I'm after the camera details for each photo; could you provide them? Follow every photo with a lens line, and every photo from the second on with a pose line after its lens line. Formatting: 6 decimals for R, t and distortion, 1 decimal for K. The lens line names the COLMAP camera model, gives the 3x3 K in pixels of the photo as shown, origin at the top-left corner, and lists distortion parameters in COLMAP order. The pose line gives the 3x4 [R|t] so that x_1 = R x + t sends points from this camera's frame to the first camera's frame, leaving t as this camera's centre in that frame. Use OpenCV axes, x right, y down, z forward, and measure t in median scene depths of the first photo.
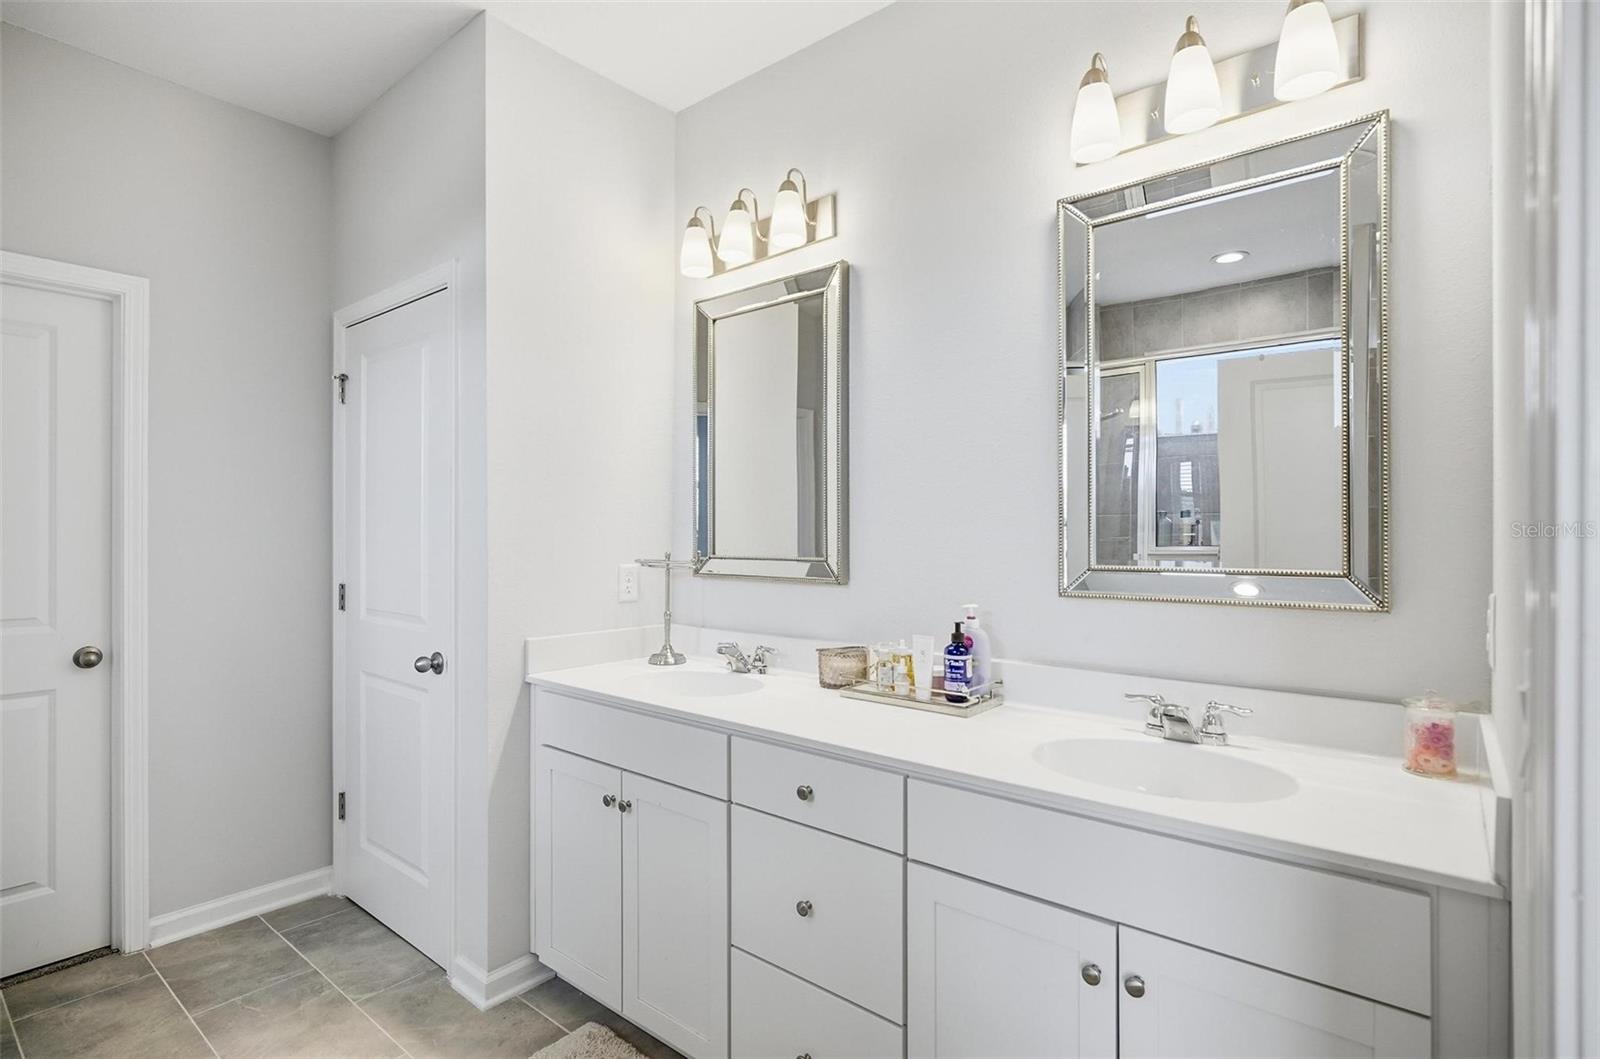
lens RADIAL K [[770.1, 0, 800.0], [0, 770.1, 529.5], [0, 0, 1]] dist [0.002531, 0.000449]
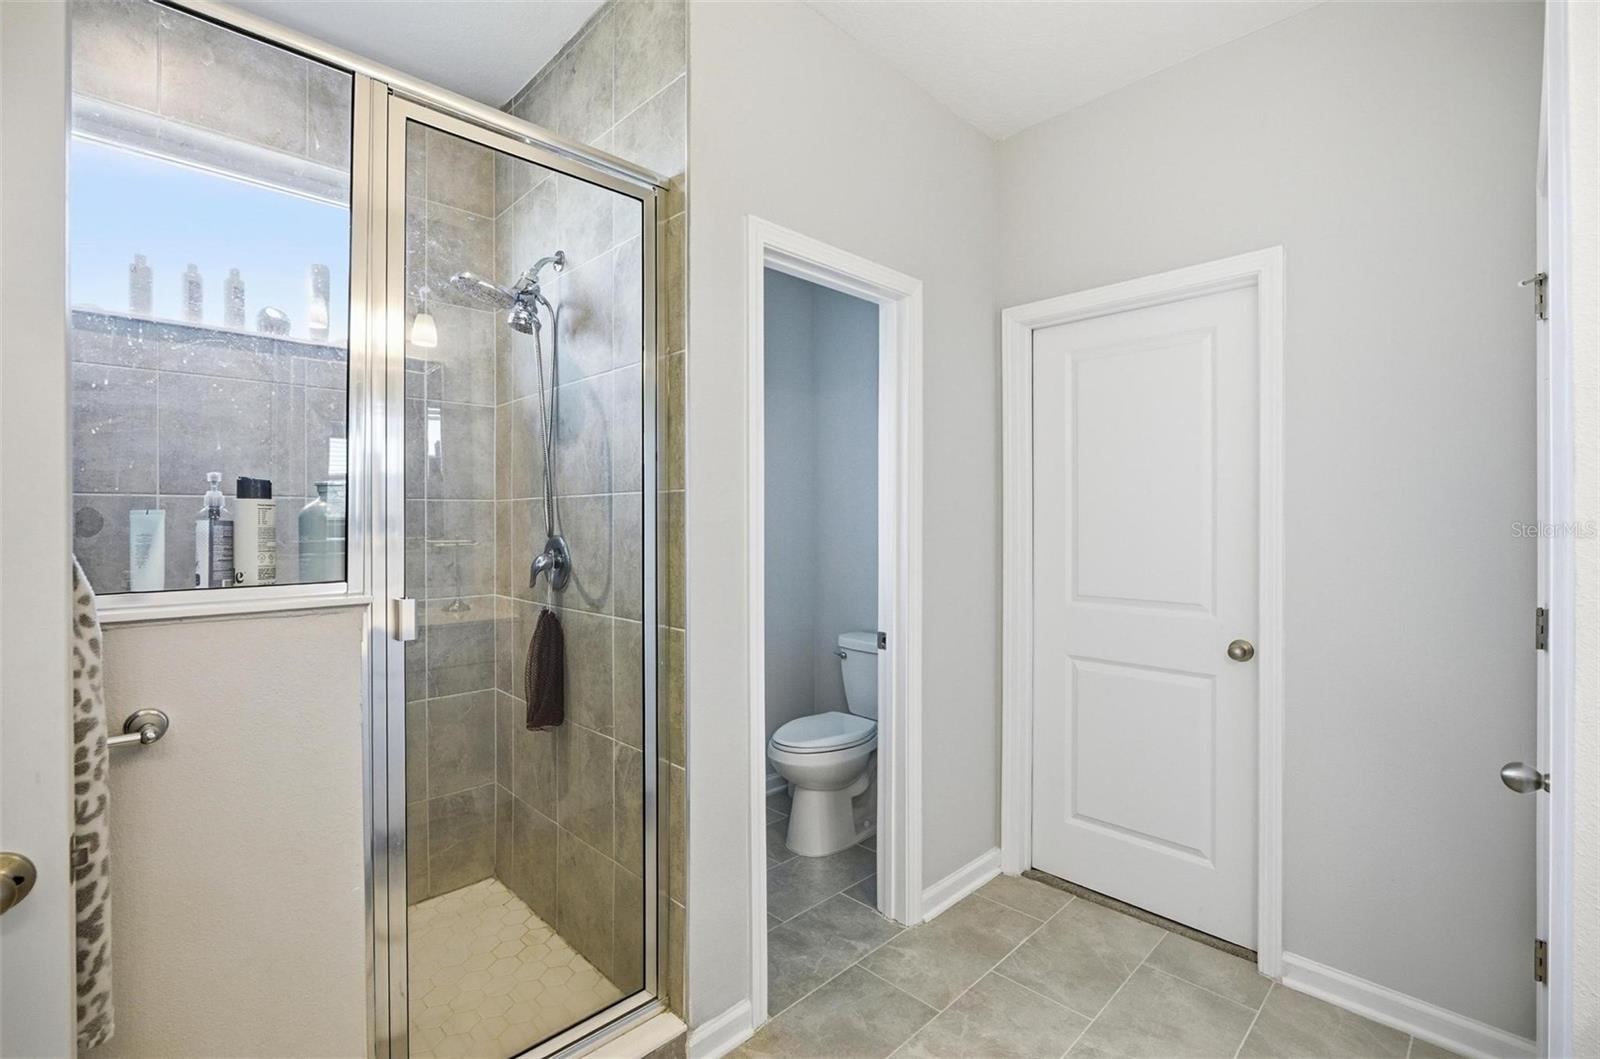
lens RADIAL K [[720.0, 0, 804.2], [0, 720.0, 521.5], [0, 0, 1]] dist [-0.010406, 0.000392]
pose [[-0.093049, 0.004110, -0.995653, 0.045451], [0.004196, 0.999984, 0.003736, -0.005598], [0.995653, -0.003830, -0.093065, 0.528375]]
